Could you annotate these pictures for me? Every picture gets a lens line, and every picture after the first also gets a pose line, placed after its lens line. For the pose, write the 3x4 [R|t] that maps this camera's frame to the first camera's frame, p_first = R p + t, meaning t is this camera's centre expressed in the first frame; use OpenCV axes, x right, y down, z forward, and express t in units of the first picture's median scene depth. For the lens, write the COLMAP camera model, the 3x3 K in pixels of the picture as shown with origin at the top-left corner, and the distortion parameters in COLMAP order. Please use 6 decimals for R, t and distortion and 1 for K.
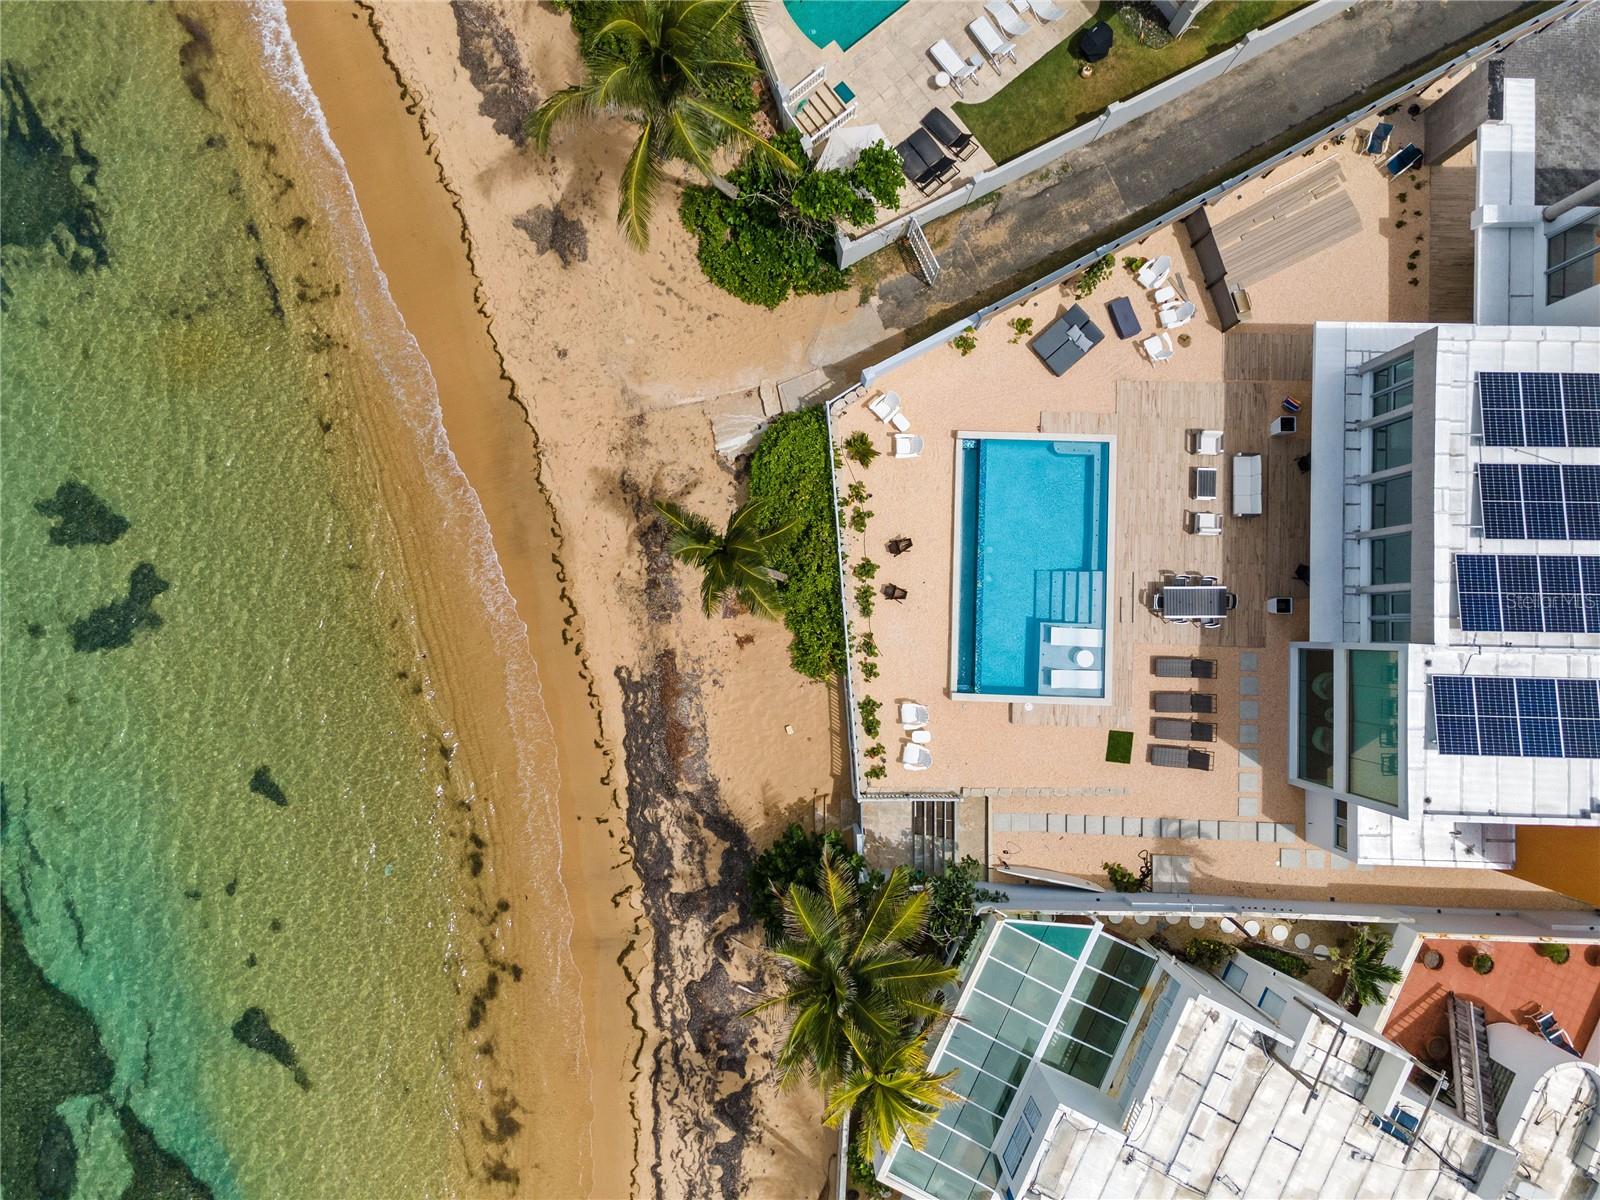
lens RADIAL K [[1157.4, 0, 800.1], [0, 1157.4, 585.7], [0, 0, 1]] dist [0.046557, 0.004077]
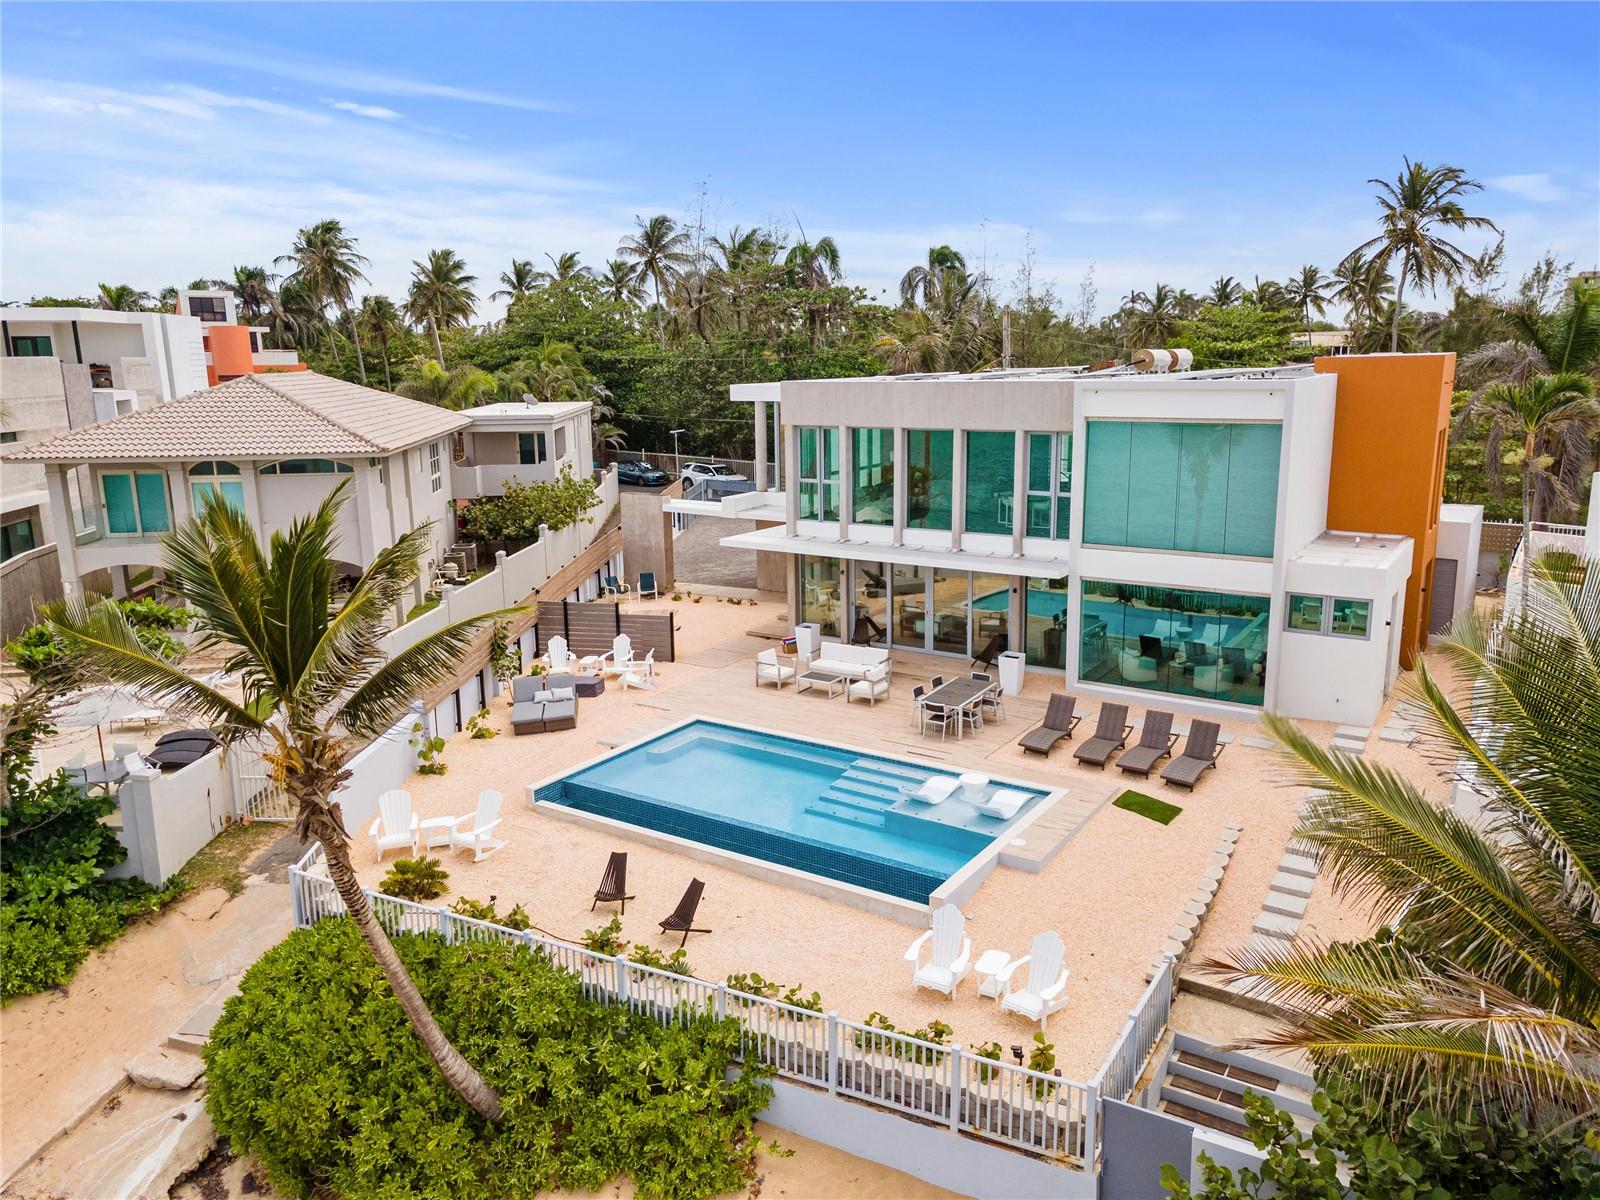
lens RADIAL K [[1159.8, 0, 800.0], [0, 1159.8, 590.0], [0, 0, 1]] dist [0.026133, 0.034567]
pose [[0.526580, -0.191116, 0.828365, -0.252659], [0.850037, 0.132475, -0.509792, 0.264135], [-0.012308, 0.972587, 0.232214, 0.759504]]
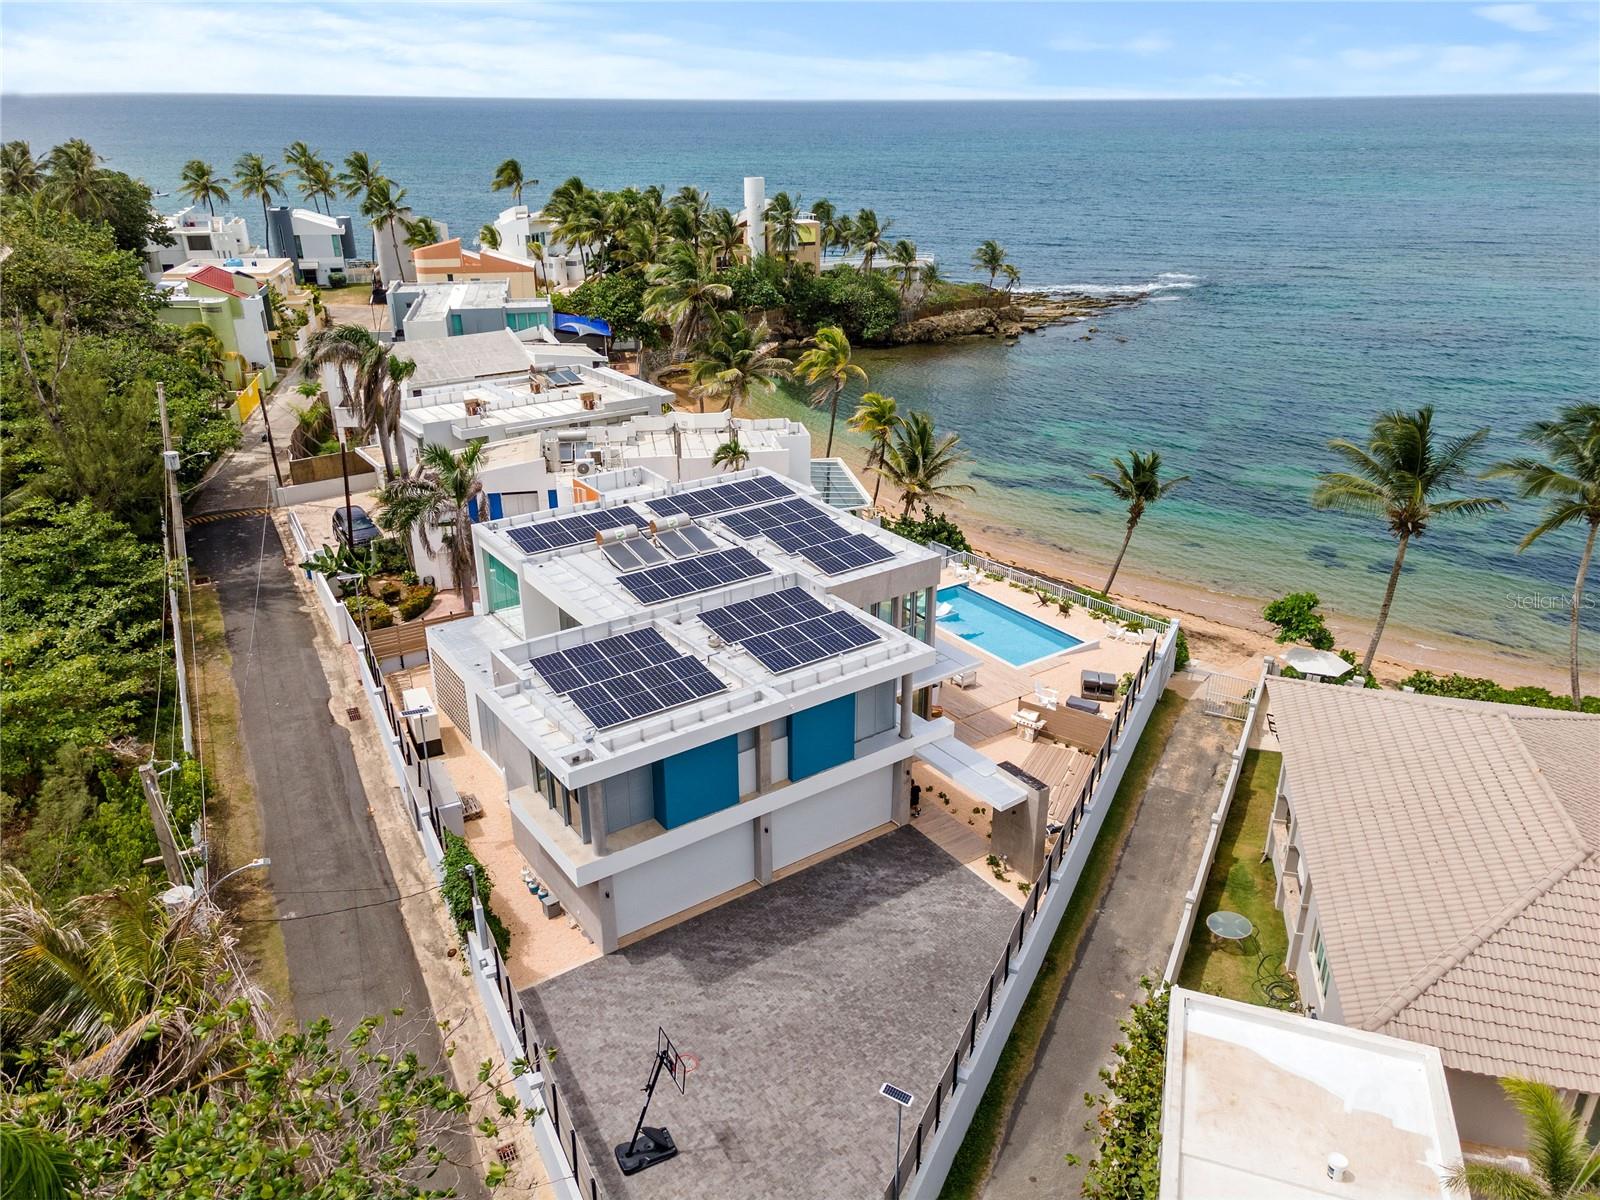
lens RADIAL K [[1159.8, 0, 800.0], [0, 1159.8, 590.0], [0, 0, 1]] dist [0.026133, 0.034567]
pose [[-0.800683, 0.216799, -0.558485, 1.172527], [-0.598988, -0.272571, 0.752940, -0.939769], [0.011010, 0.937392, 0.348102, 0.447879]]
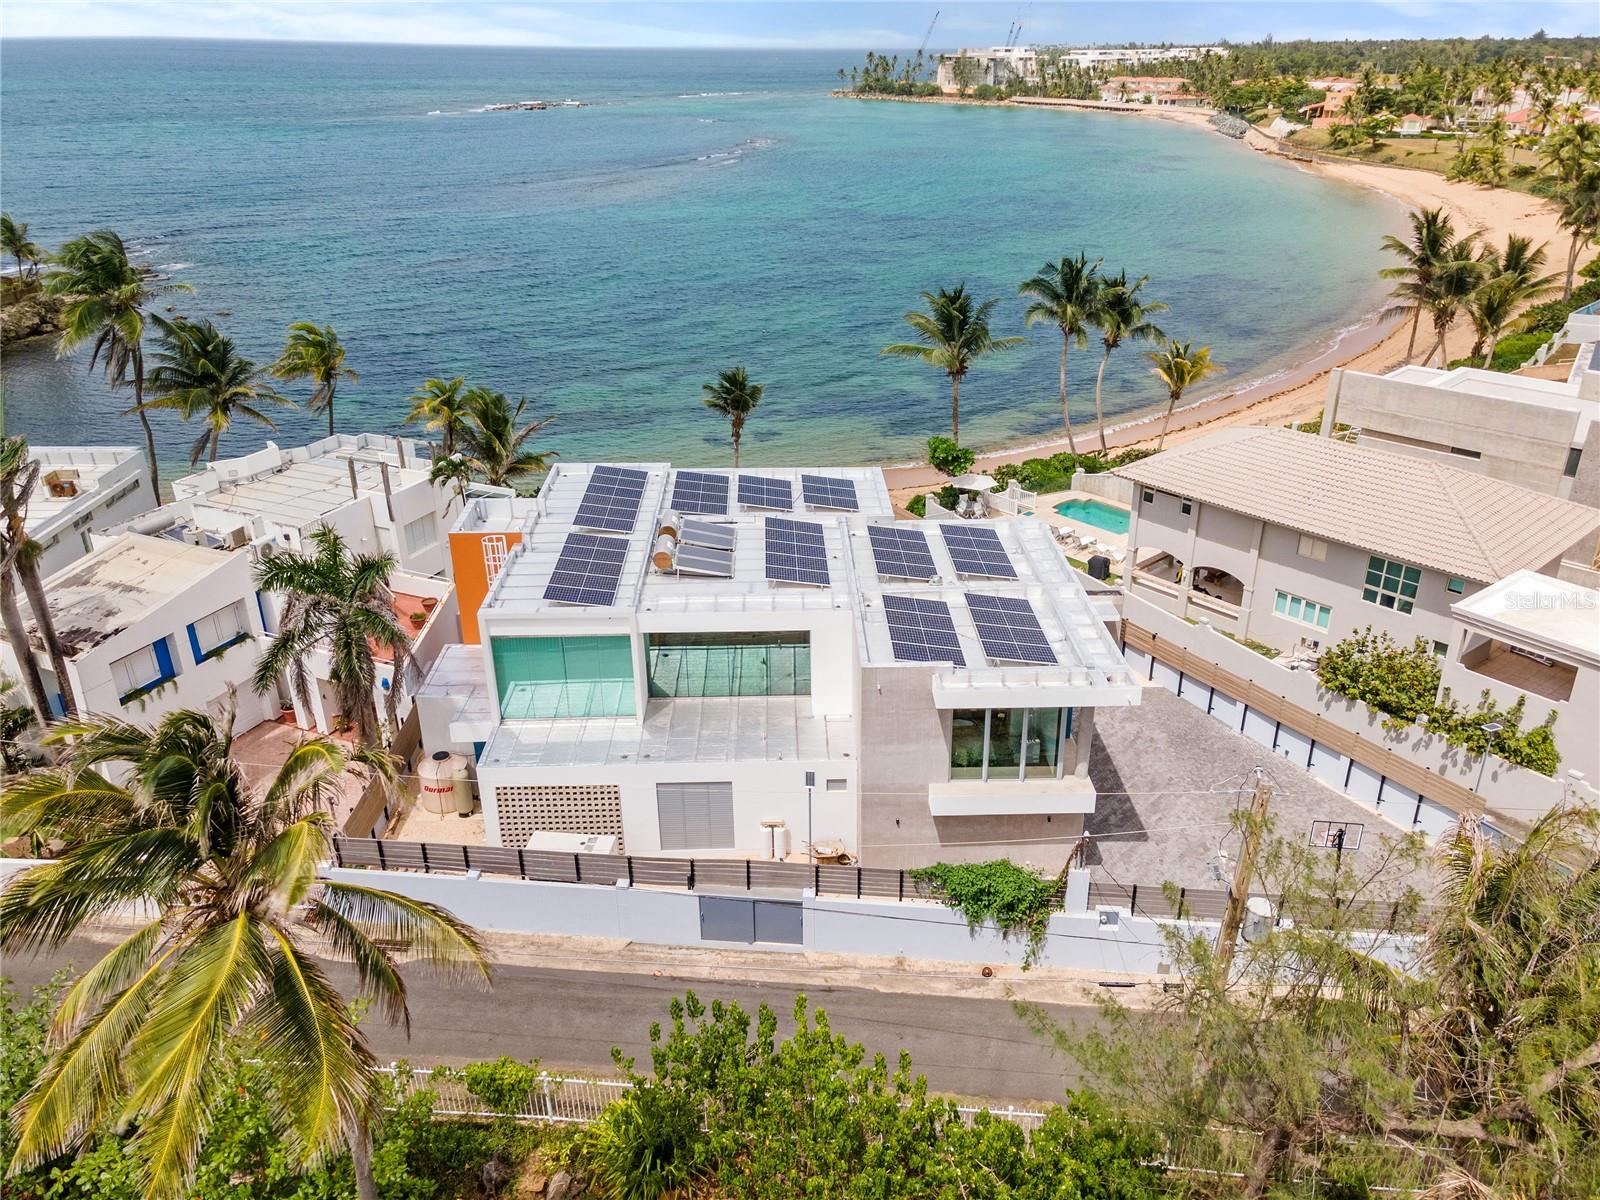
lens RADIAL K [[1159.8, 0, 800.0], [0, 1159.8, 590.0], [0, 0, 1]] dist [0.026133, 0.034567]
pose [[0.059802, 0.403123, -0.913190, 1.591176], [-0.997496, 0.058734, -0.039395, -0.036895], [0.037754, 0.913259, 0.405626, 0.425461]]
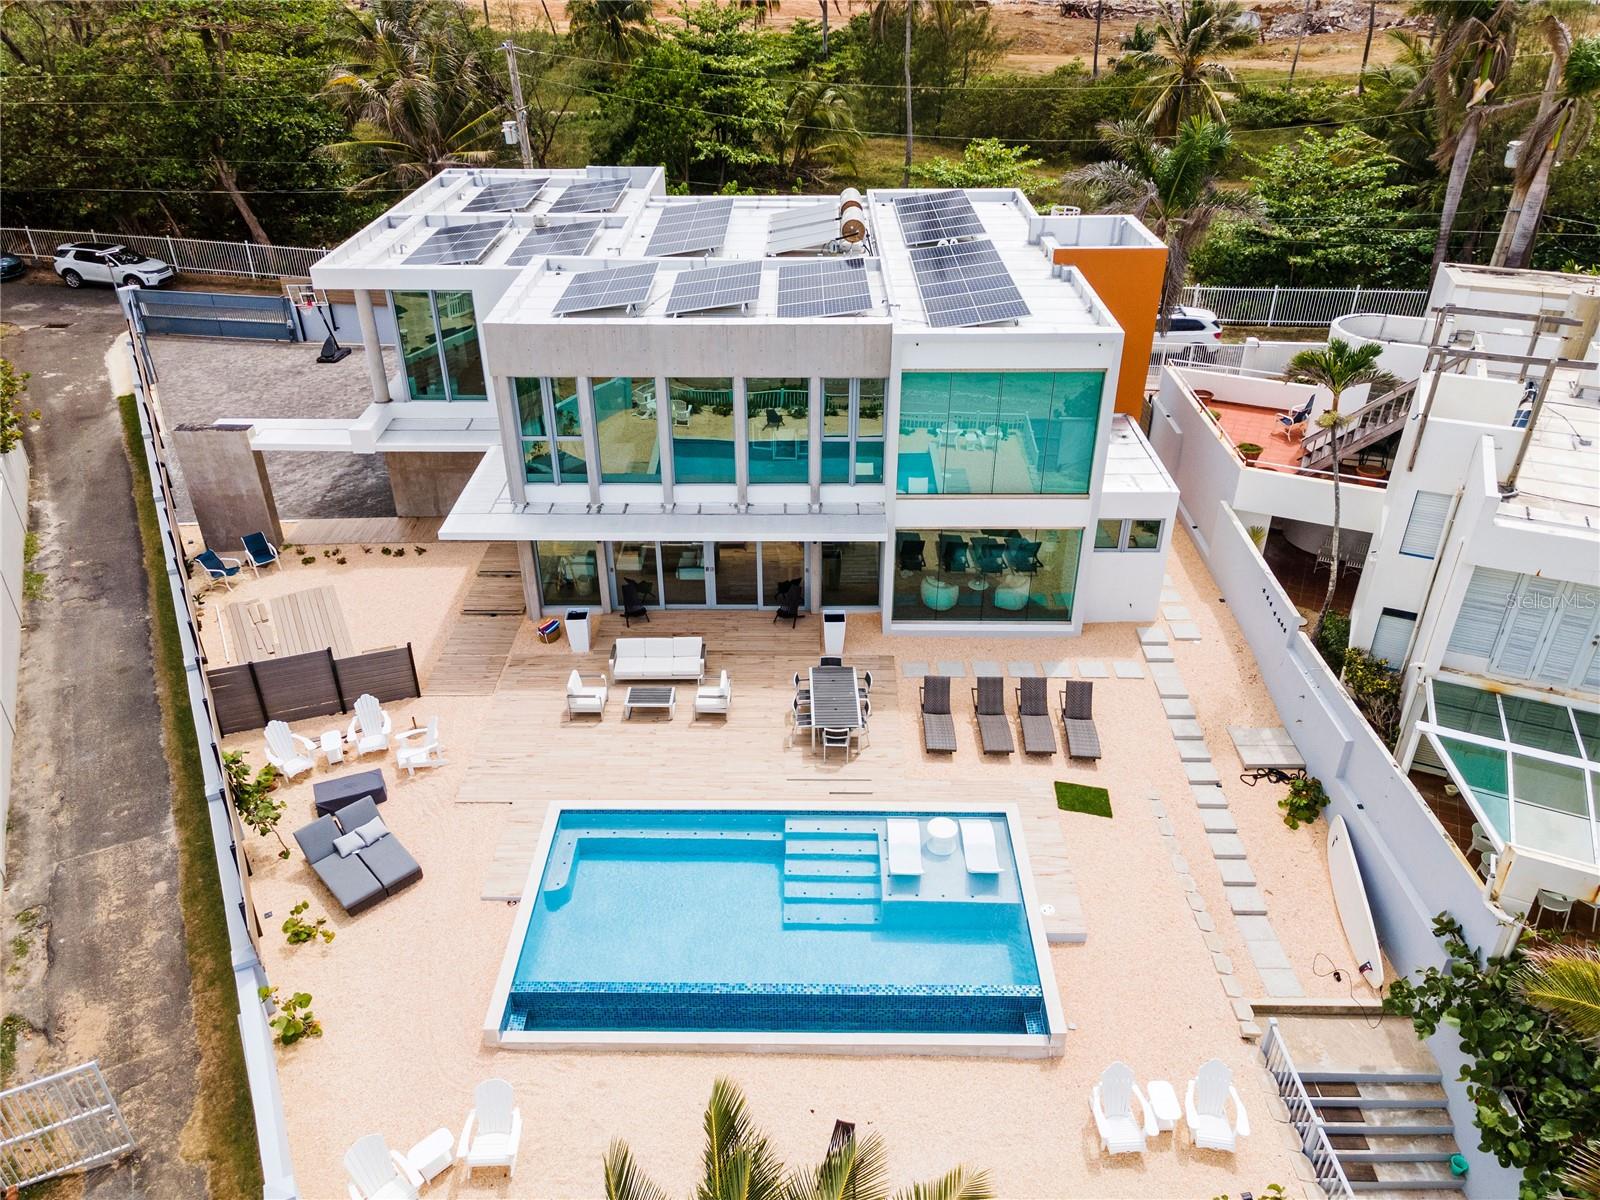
lens RADIAL K [[1153.7, 0, 800.0], [0, 1153.7, 600.0], [0, 0, 1]] dist [0.022953, 0.010037]
pose [[-0.017248, -0.525869, 0.850390, -0.166181], [0.999163, 0.022491, 0.034174, -0.026875], [-0.037097, 0.850268, 0.525041, 0.602715]]
